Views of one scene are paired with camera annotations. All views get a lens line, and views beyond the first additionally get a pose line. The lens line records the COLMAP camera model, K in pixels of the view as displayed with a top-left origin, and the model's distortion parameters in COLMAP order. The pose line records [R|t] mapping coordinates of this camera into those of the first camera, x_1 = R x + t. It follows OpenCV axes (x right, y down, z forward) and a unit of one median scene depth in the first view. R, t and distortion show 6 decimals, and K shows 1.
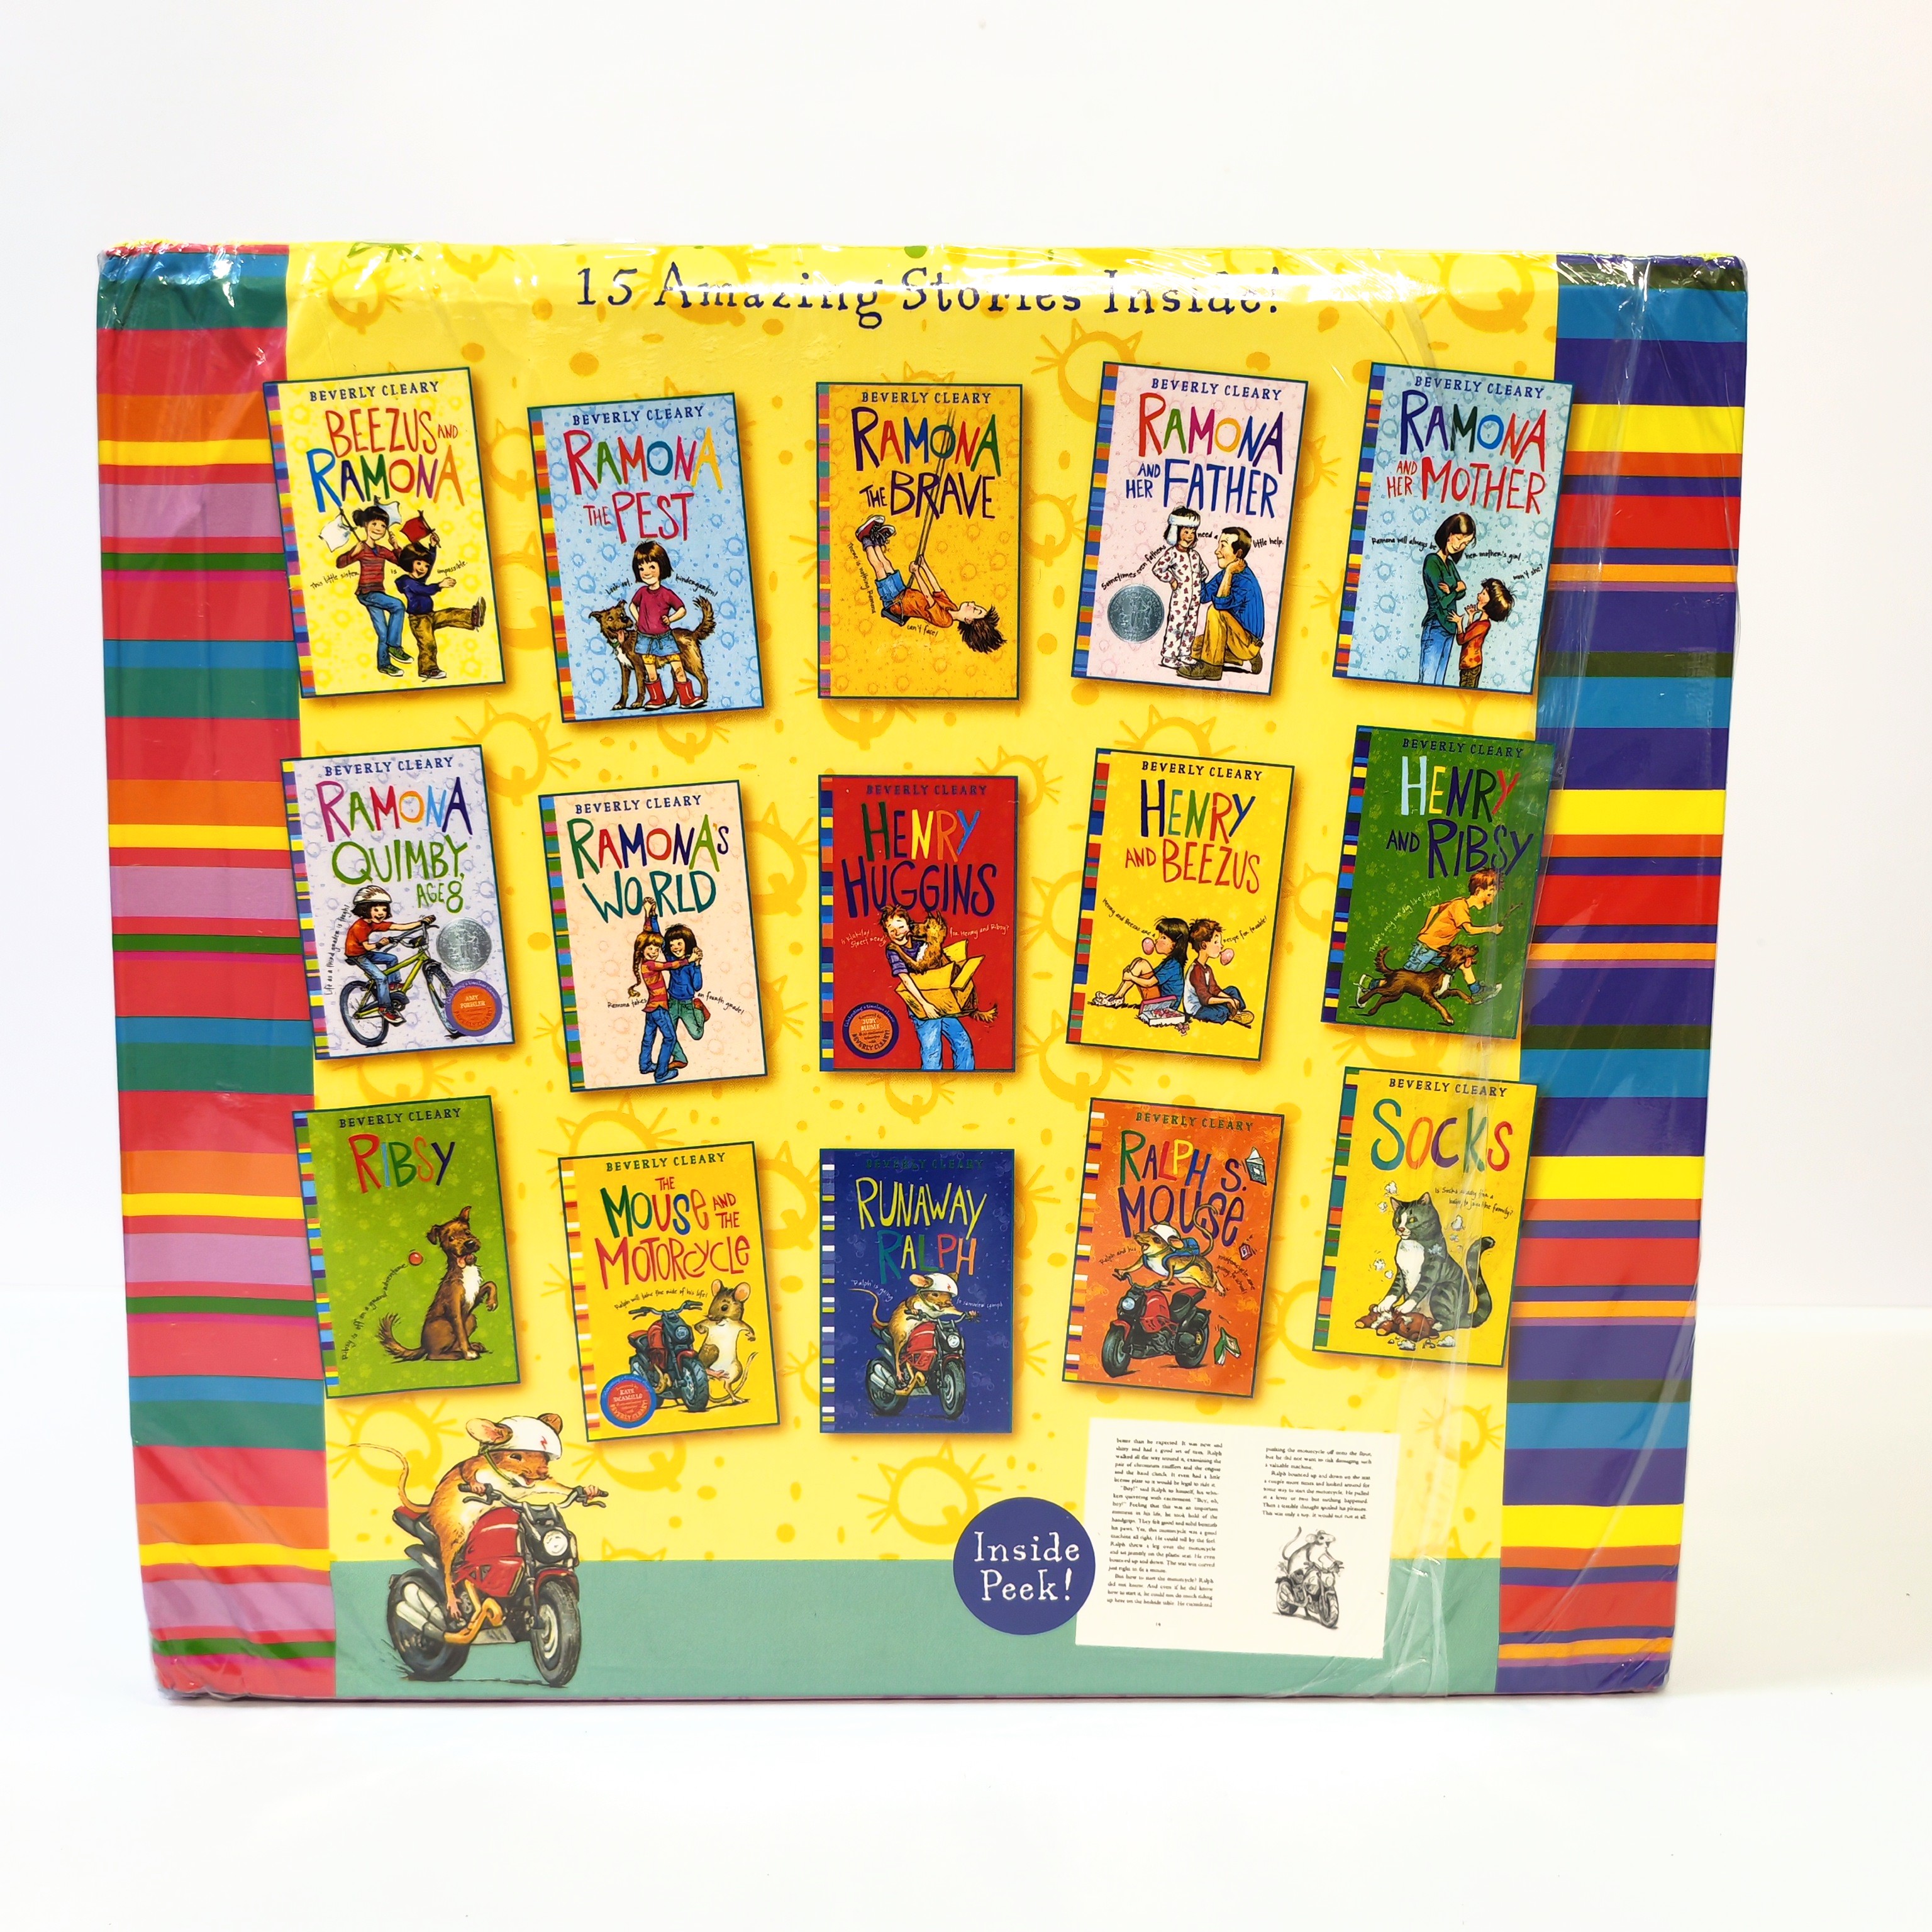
lens RADIAL K [[2050.5, 0, 966.0], [0, 2050.5, 966.0], [0, 0, 1]] dist [0.167157, -0.450952]
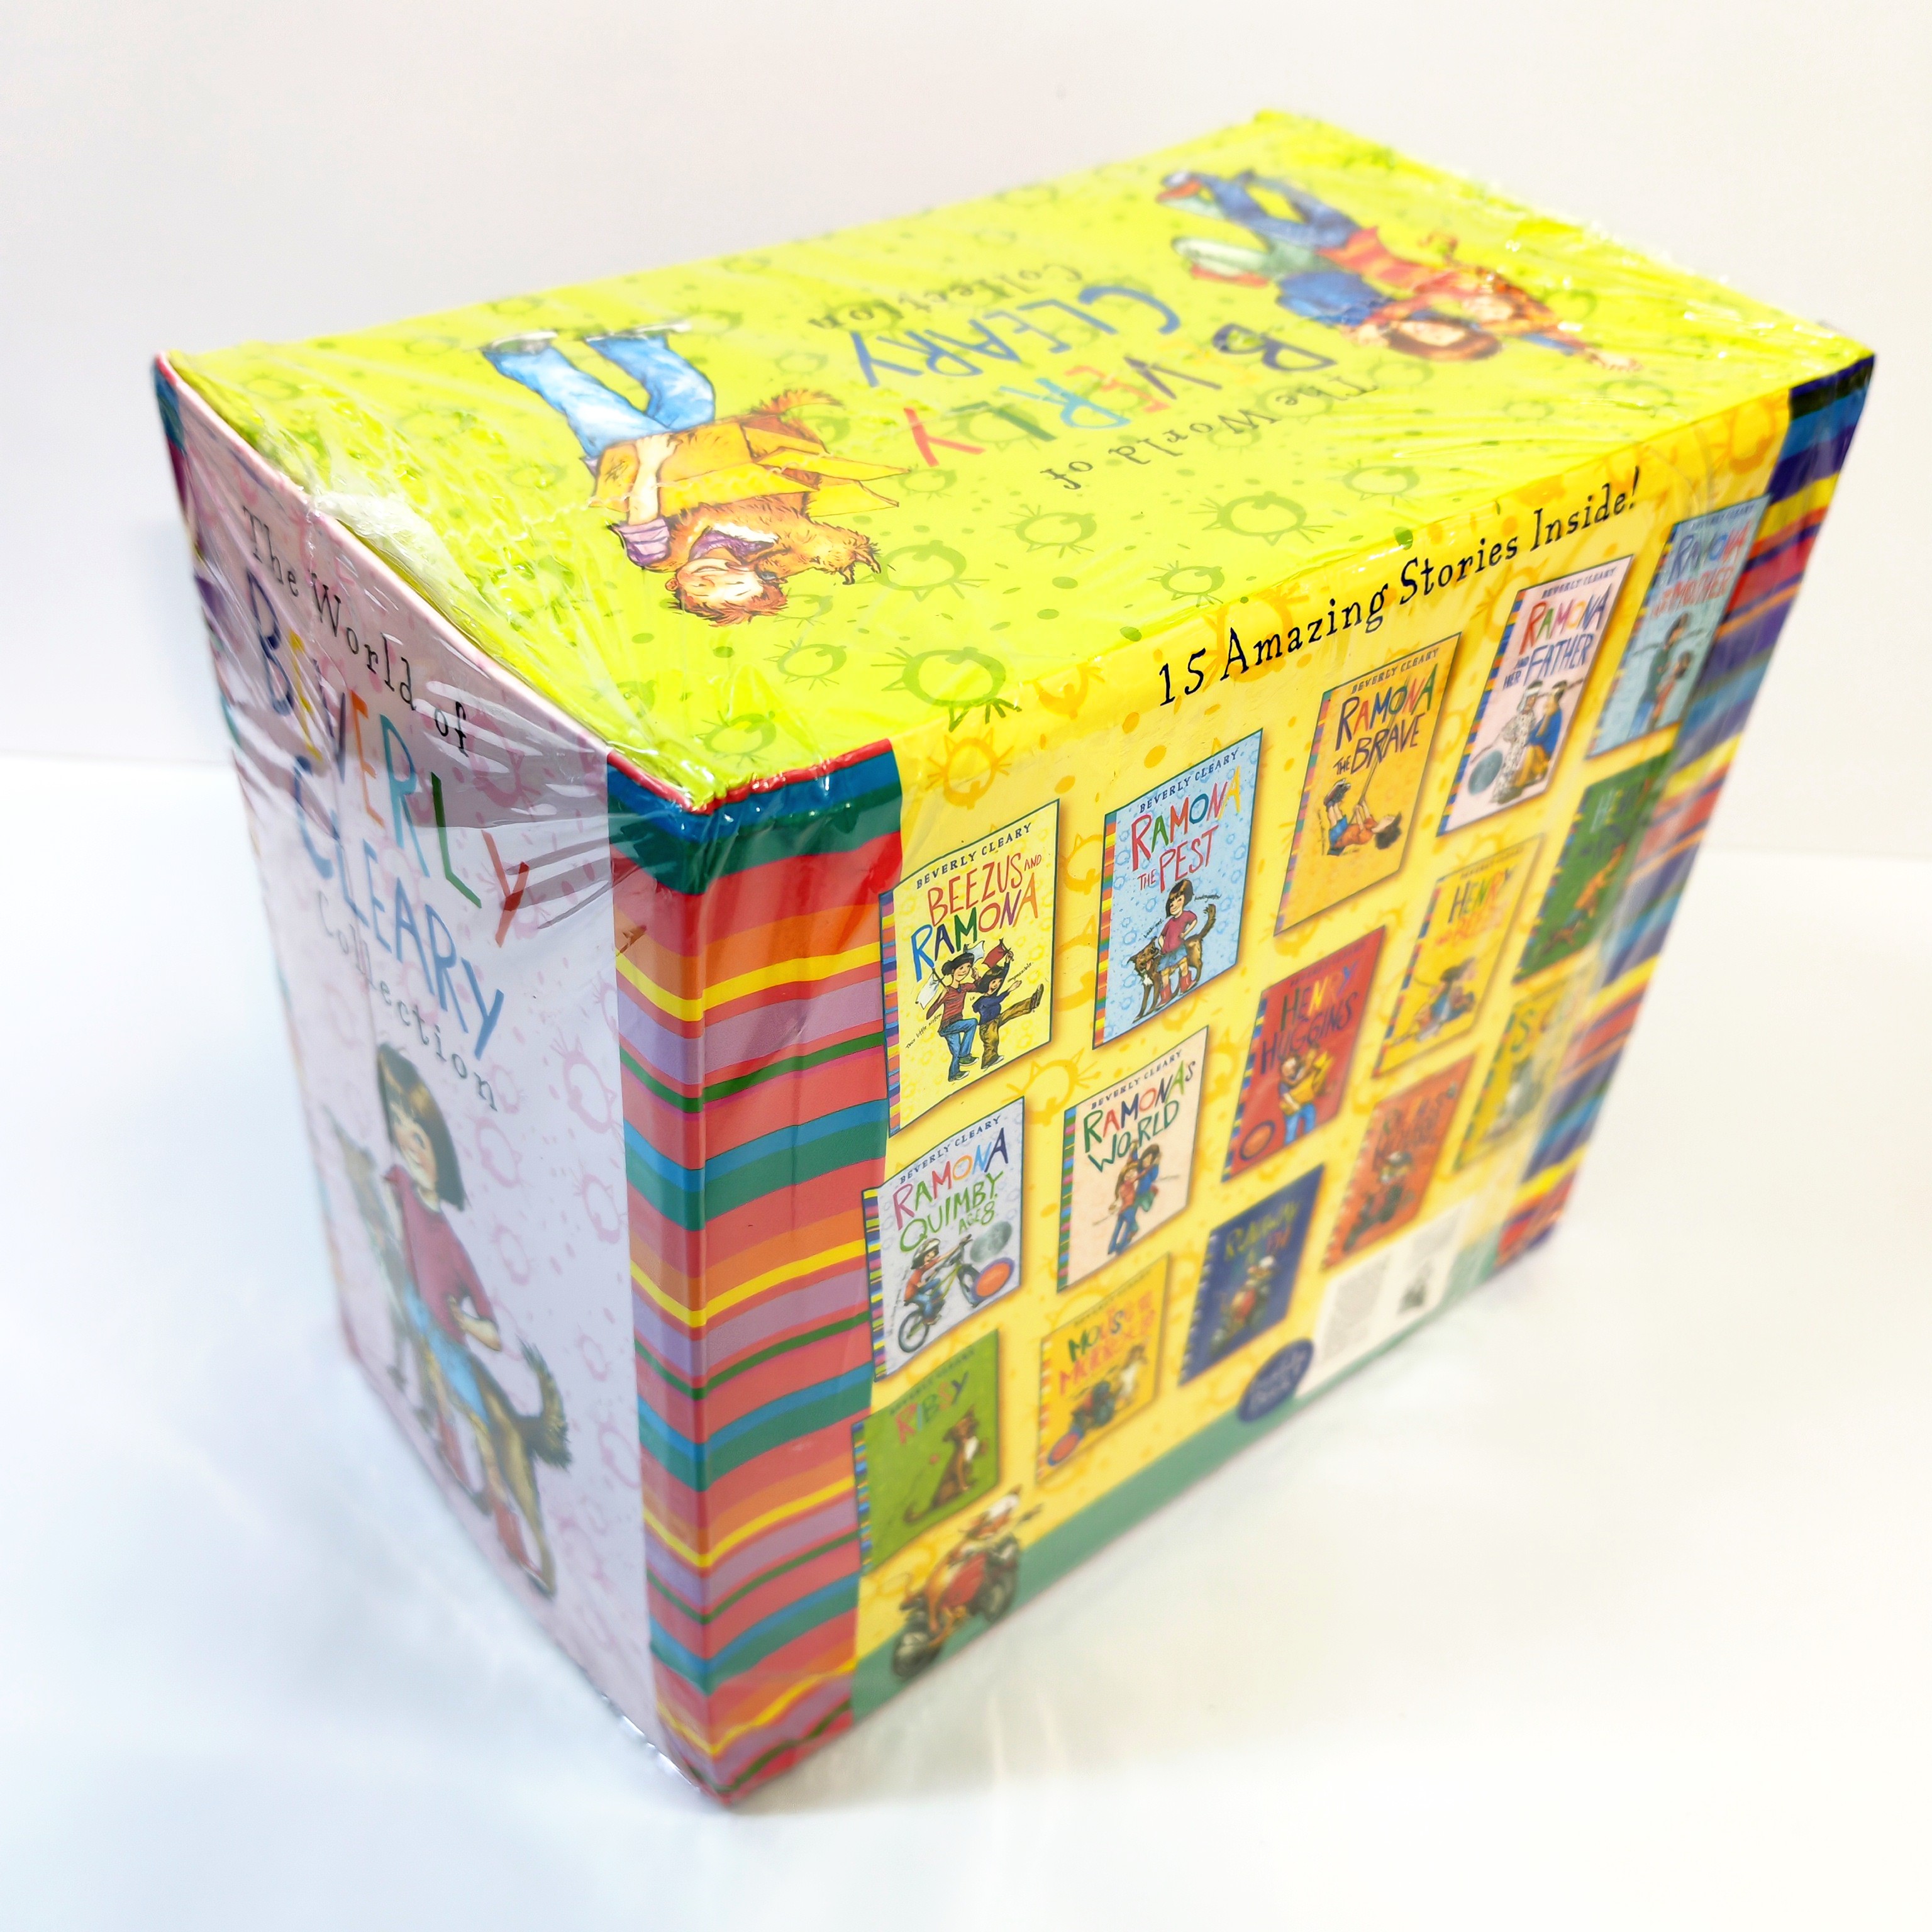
lens RADIAL K [[2050.5, 0, 966.0], [0, 2050.5, 966.0], [0, 0, 1]] dist [0.167157, -0.450952]
pose [[0.777554, -0.372284, 0.506768, -0.736207], [0.016727, 0.817869, 0.575161, -0.729038], [-0.628593, -0.438742, 0.642165, 0.413171]]
